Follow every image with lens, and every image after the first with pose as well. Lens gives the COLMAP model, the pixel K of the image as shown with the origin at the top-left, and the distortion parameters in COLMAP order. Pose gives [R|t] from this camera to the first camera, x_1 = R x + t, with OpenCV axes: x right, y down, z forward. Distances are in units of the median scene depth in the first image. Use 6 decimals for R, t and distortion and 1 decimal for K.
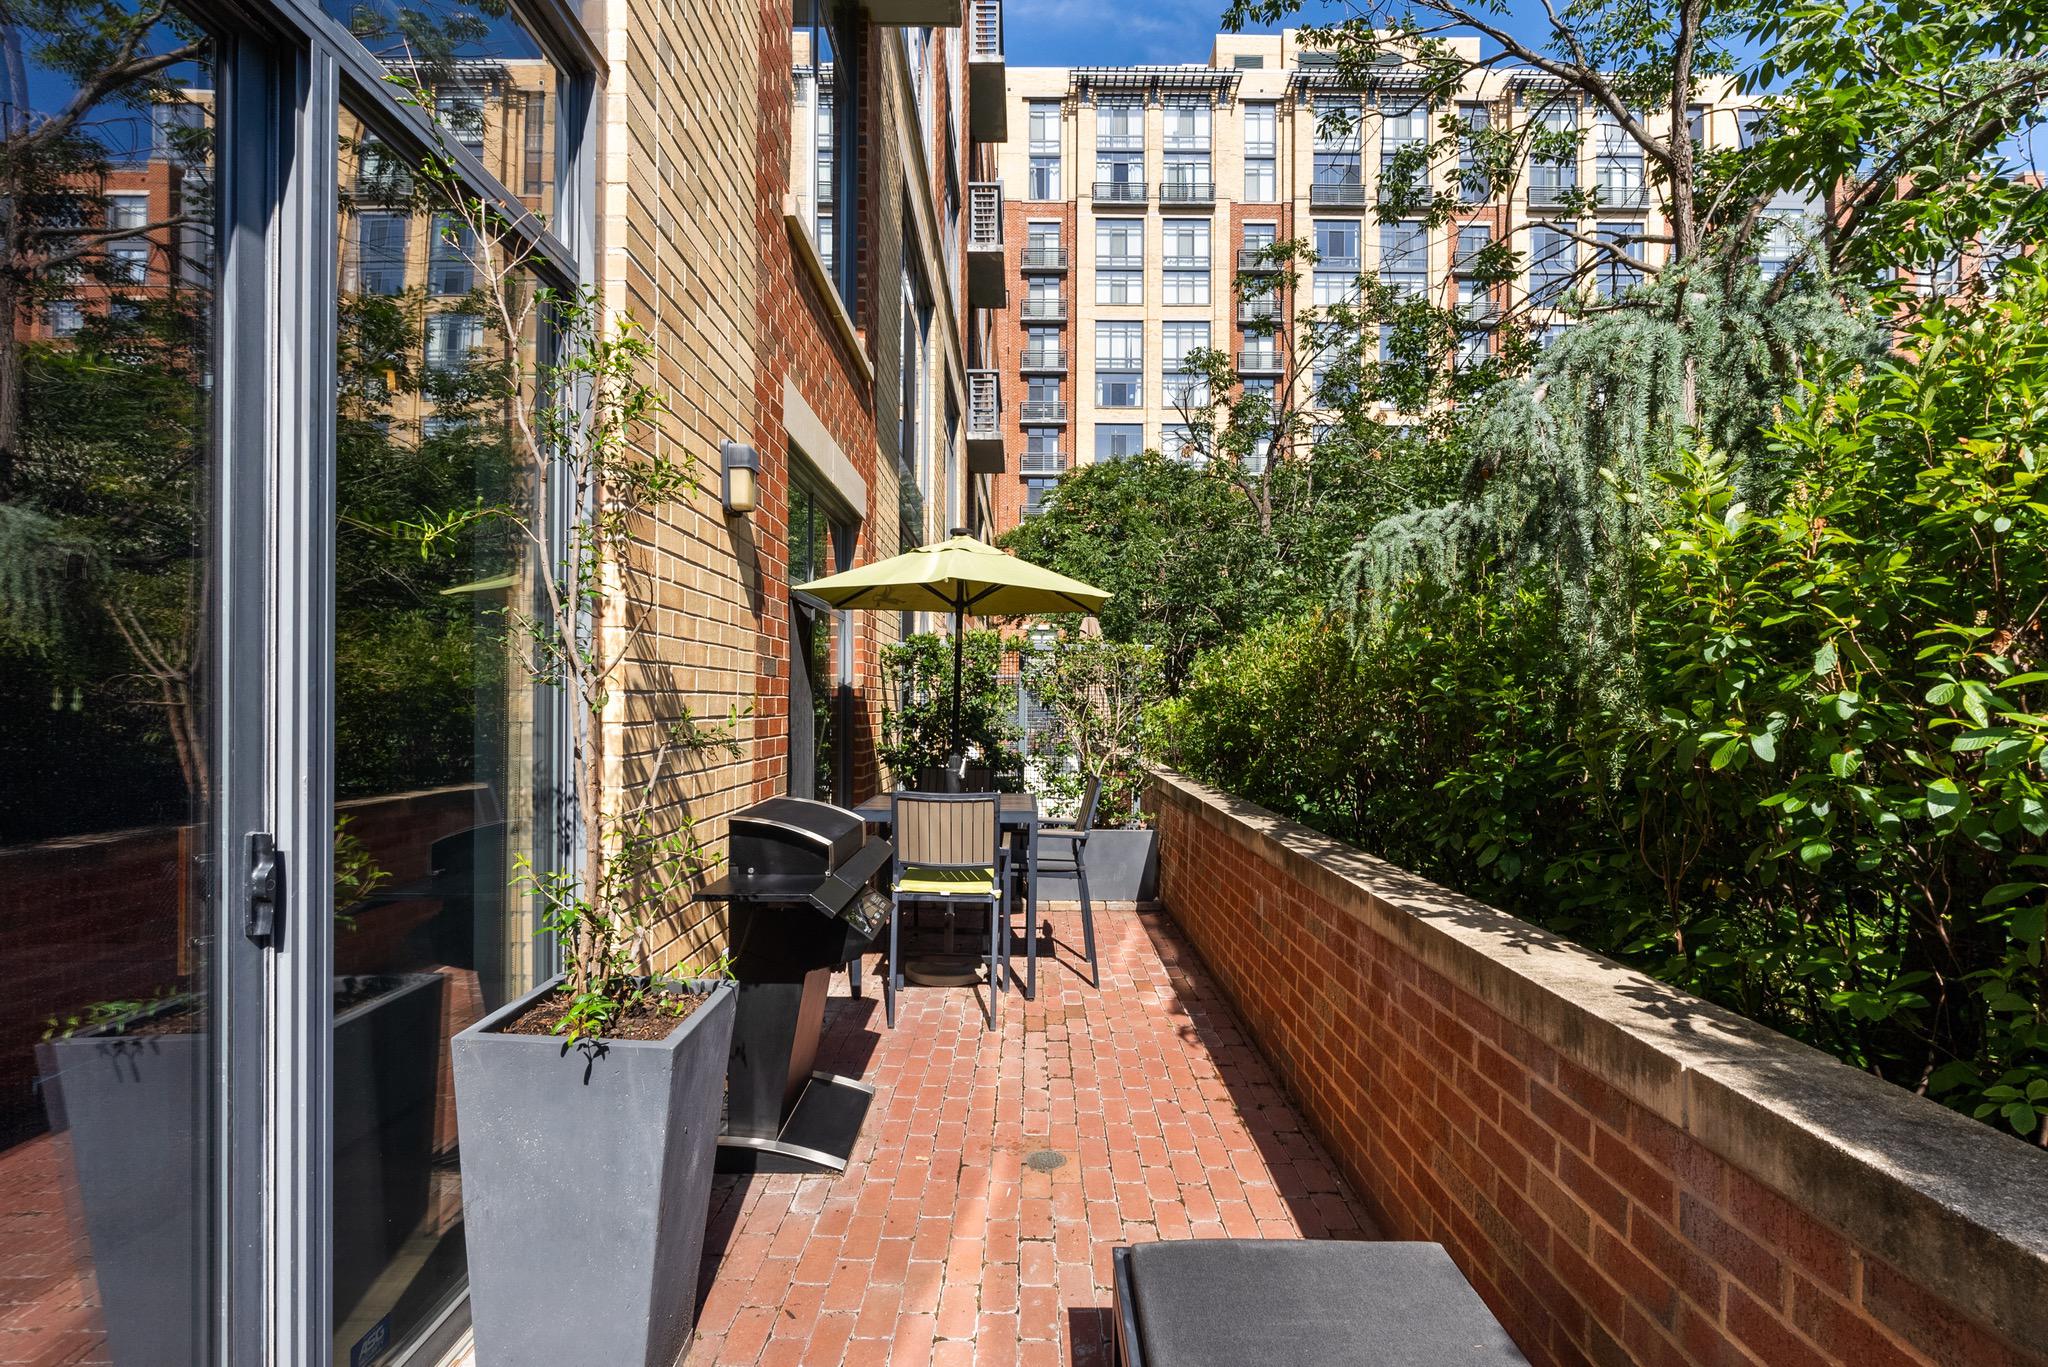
lens RADIAL K [[907.9, 0, 1026.3], [0, 907.9, 700.8], [0, 0, 1]] dist [-0.009530, 0.000399]
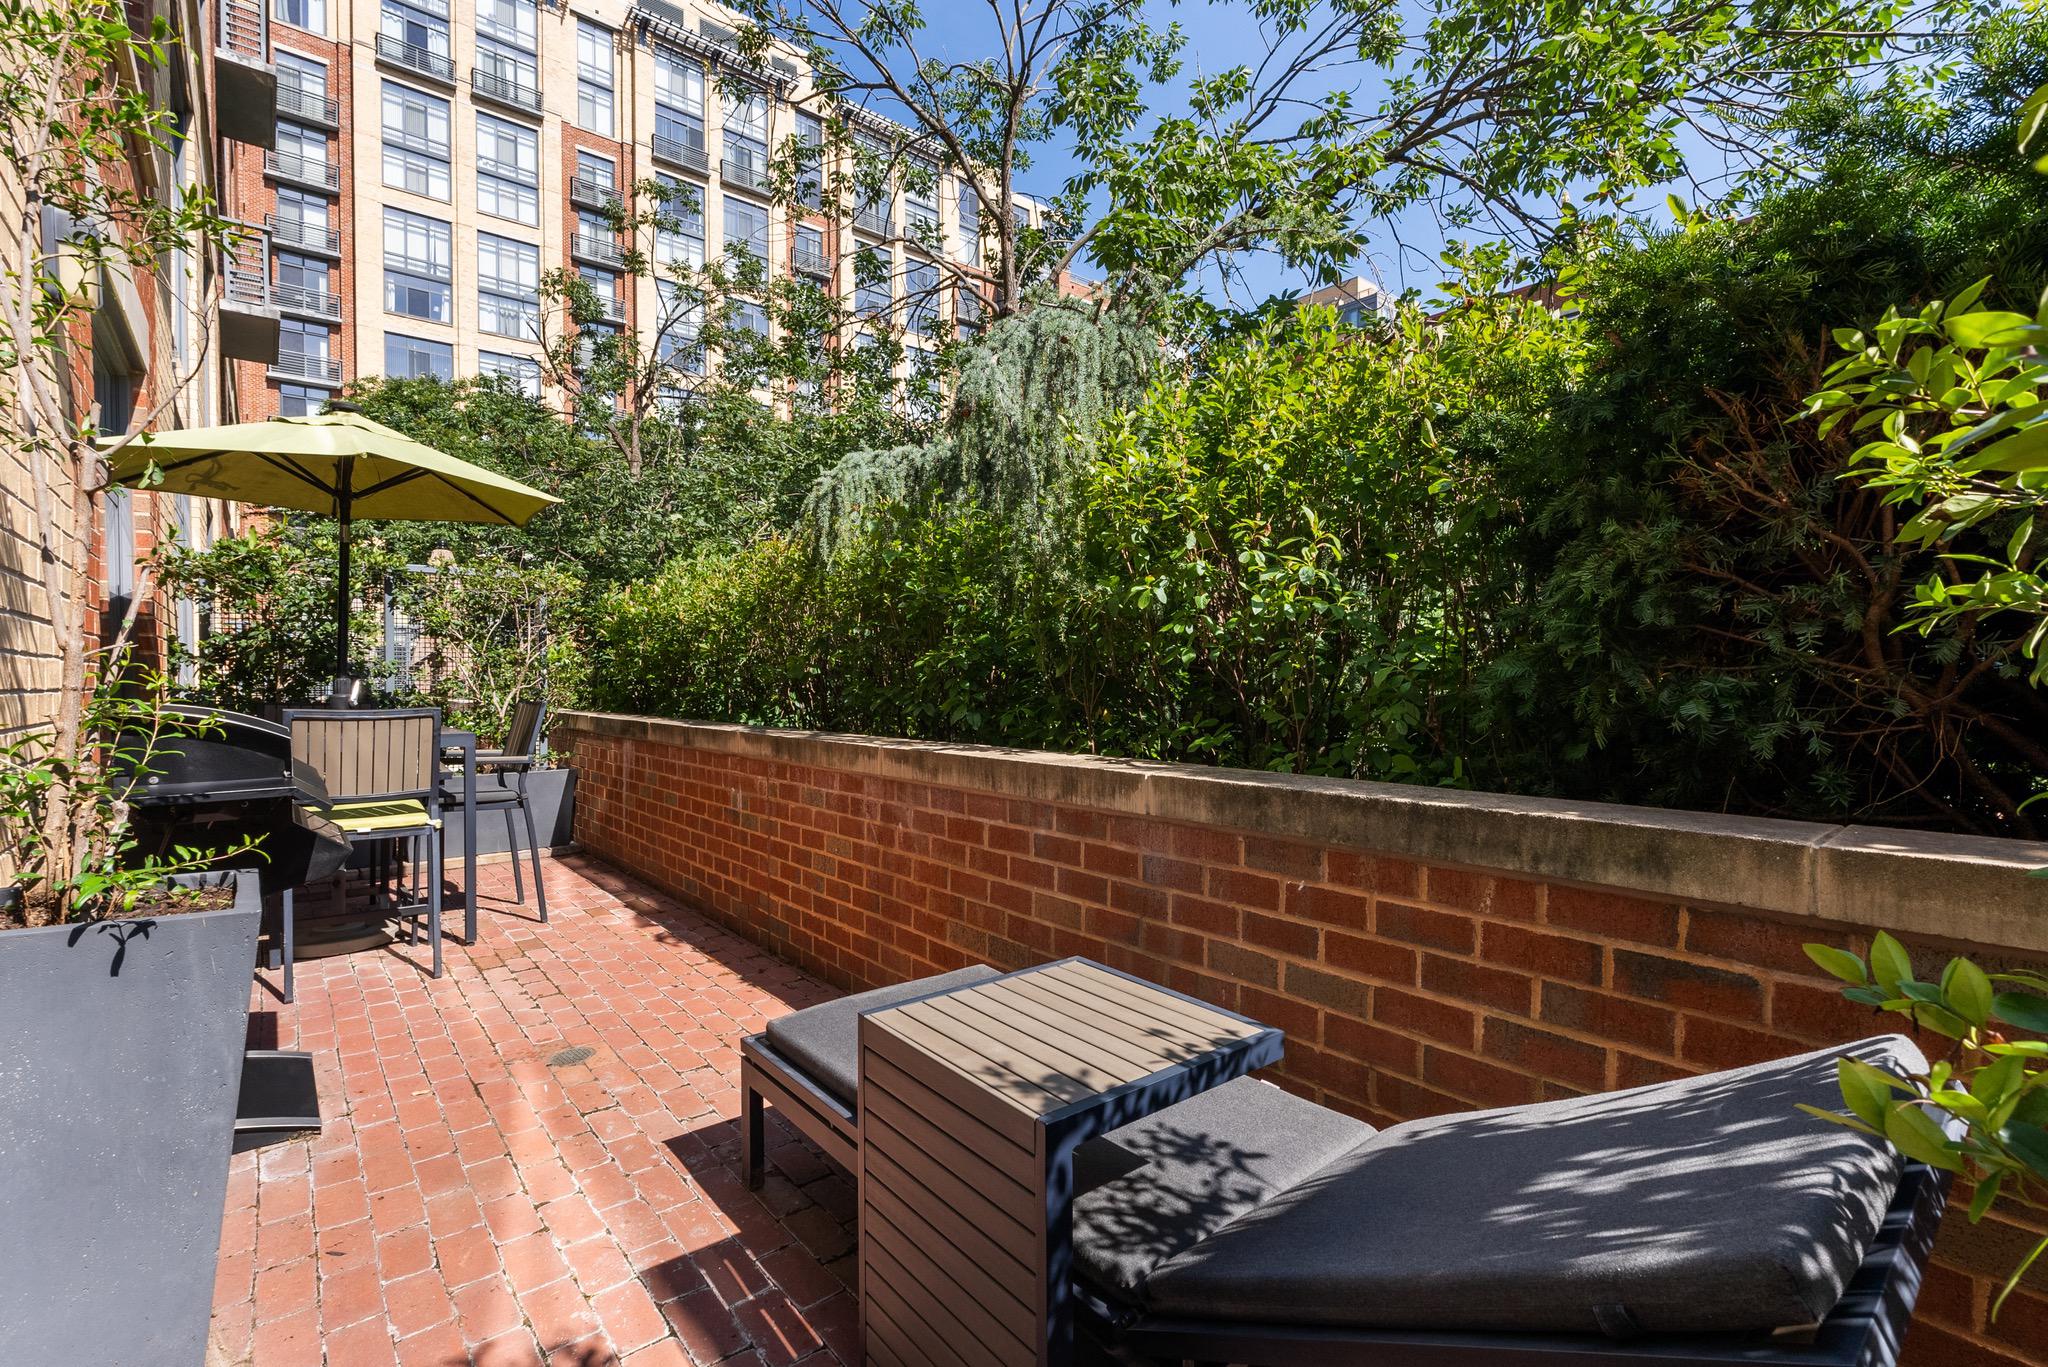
lens RADIAL K [[907.8, 0, 1024.0], [0, 907.8, 683.5], [0, 0, 1]] dist [-0.001740, 0.000184]
pose [[0.768234, -0.015810, 0.639974, -0.140302], [0.007548, 0.999849, 0.015639, 0.061060], [-0.640125, -0.007184, 0.768237, -0.033219]]
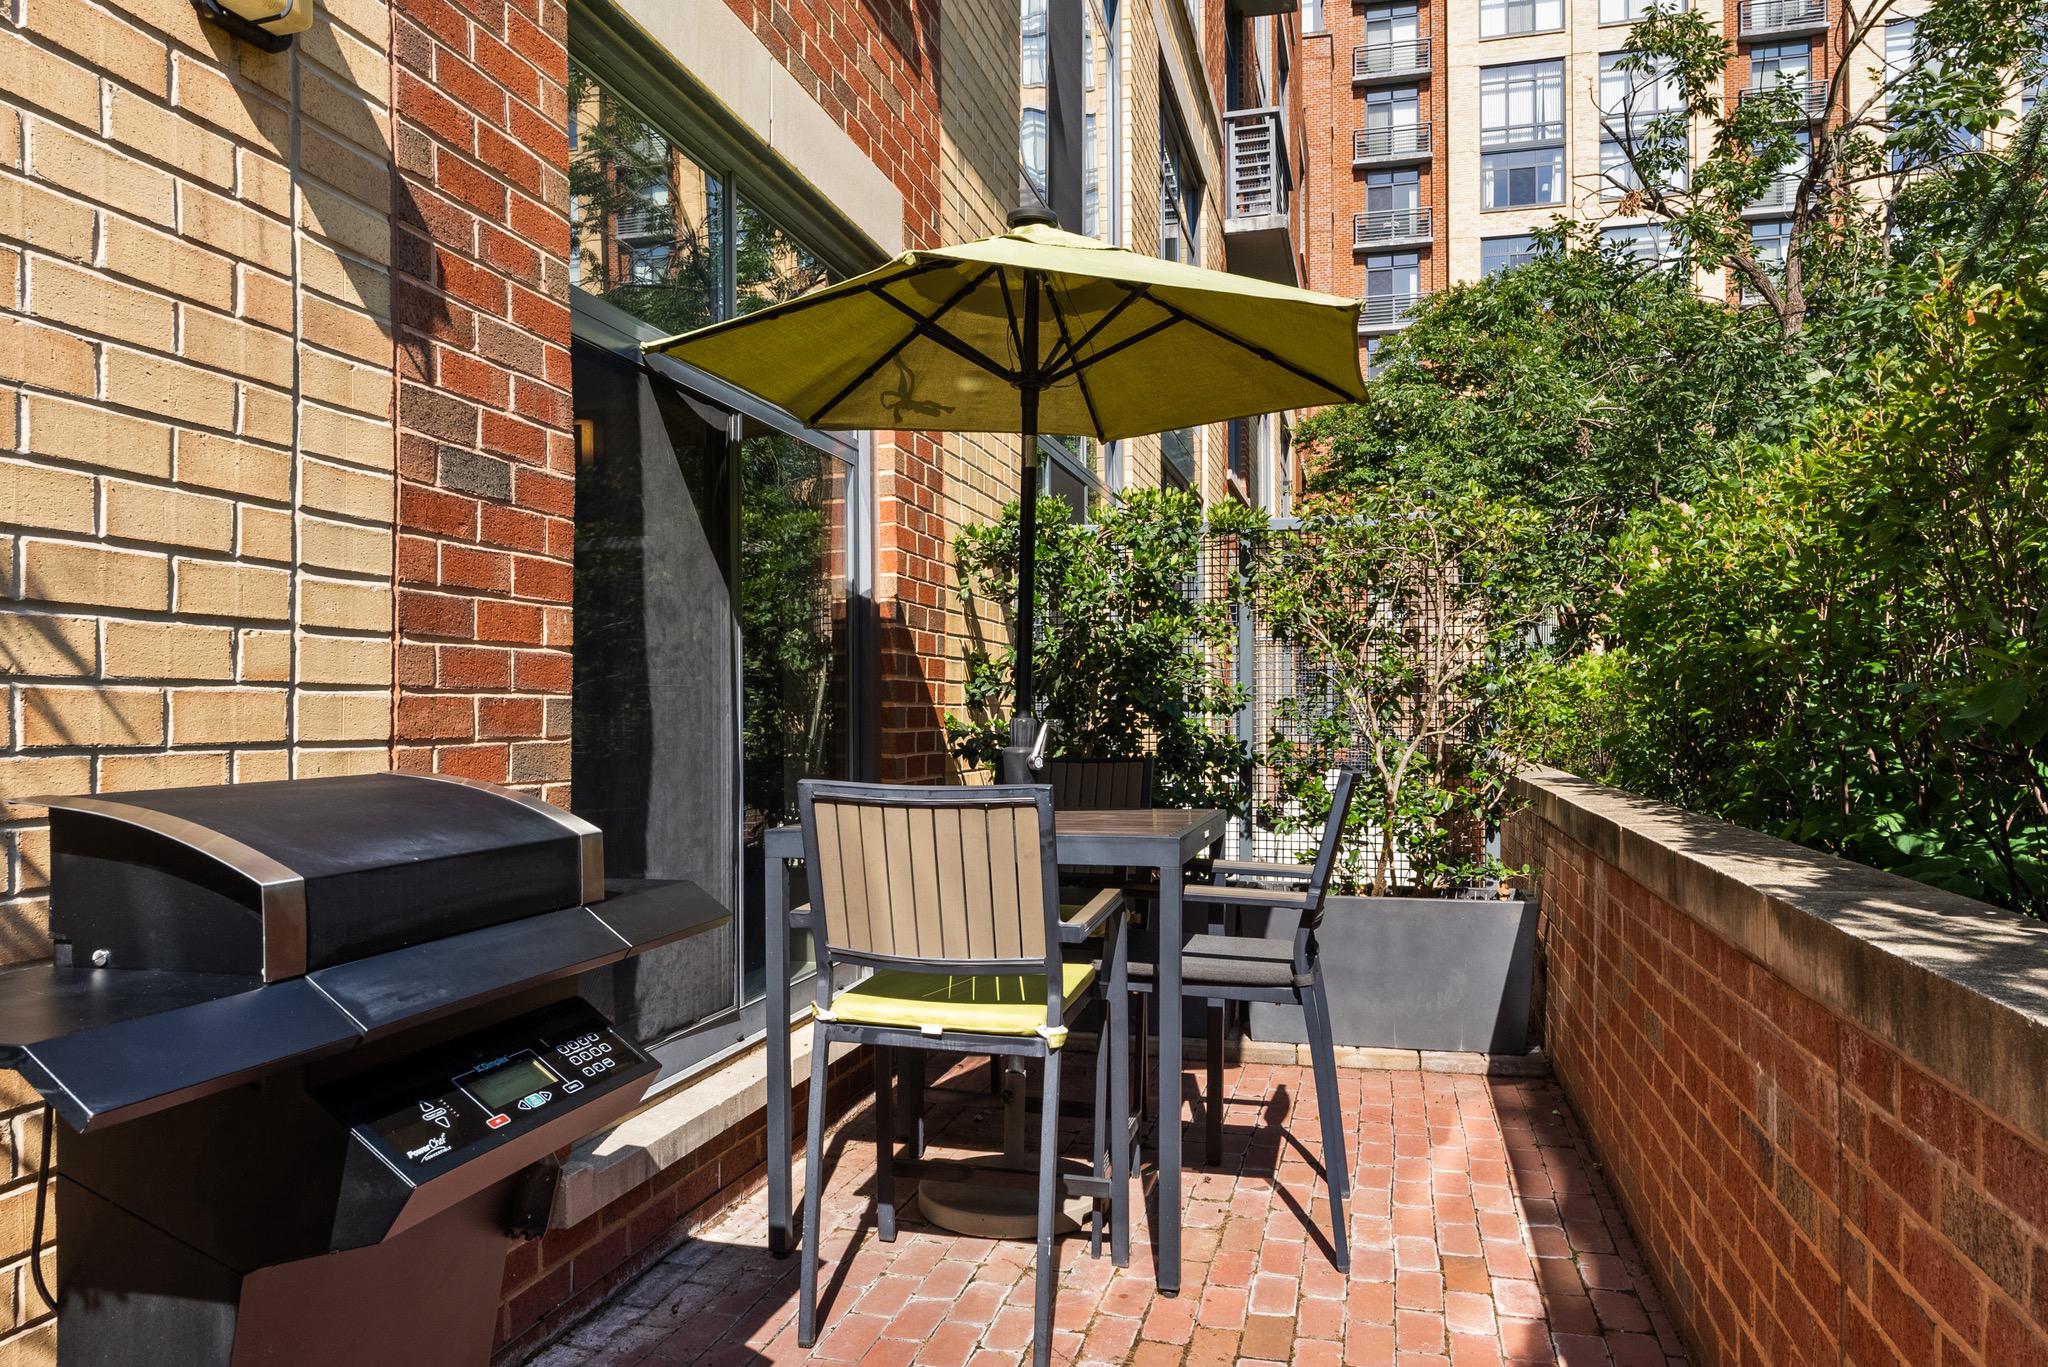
lens RADIAL K [[1399.2, 0, 1023.3], [0, 1399.2, 711.4], [0, 0, 1]] dist [-0.002483, -0.003332]
pose [[0.968921, -0.011819, -0.247089, 0.099118], [0.012272, 0.999925, 0.000294, 0.060941], [0.247067, -0.003317, 0.968993, 0.355317]]
